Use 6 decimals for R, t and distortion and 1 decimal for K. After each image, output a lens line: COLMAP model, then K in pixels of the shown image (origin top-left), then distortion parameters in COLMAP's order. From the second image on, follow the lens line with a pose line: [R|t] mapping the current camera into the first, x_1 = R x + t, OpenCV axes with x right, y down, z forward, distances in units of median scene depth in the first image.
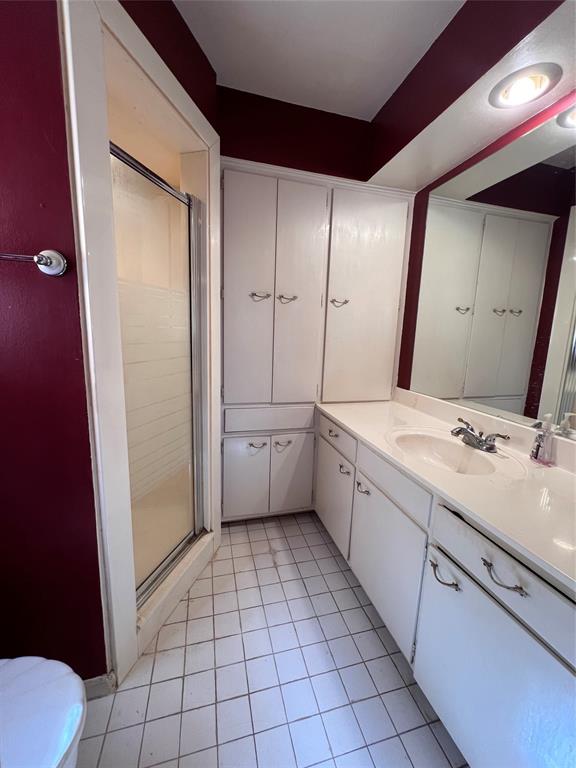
lens RADIAL K [[306.5, 0, 291.7], [0, 306.5, 383.5], [0, 0, 1]] dist [-0.009057, 0.000713]
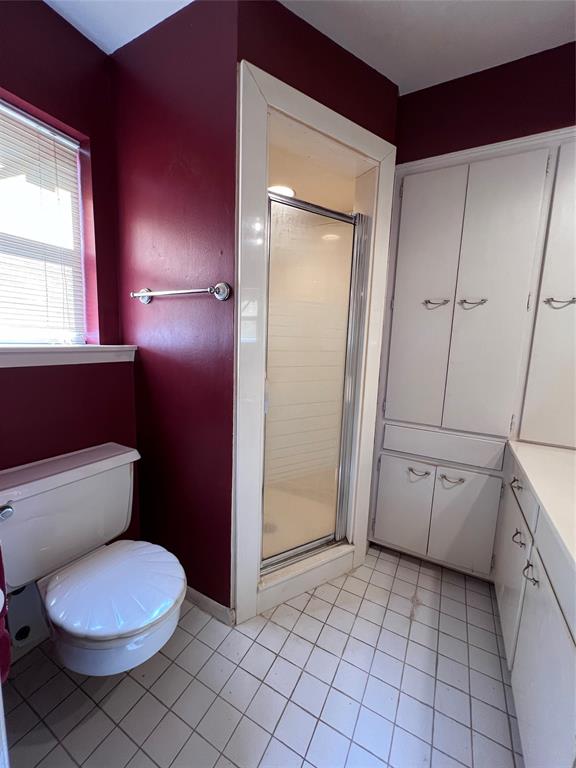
lens RADIAL K [[306.5, 0, 289.5], [0, 306.5, 383.6], [0, 0, 1]] dist [-0.009057, 0.000713]
pose [[0.719771, 0.087050, -0.688732, 0.213705], [-0.125110, 0.992128, -0.005351, 0.000858], [0.682845, 0.090019, 0.724996, 0.095940]]
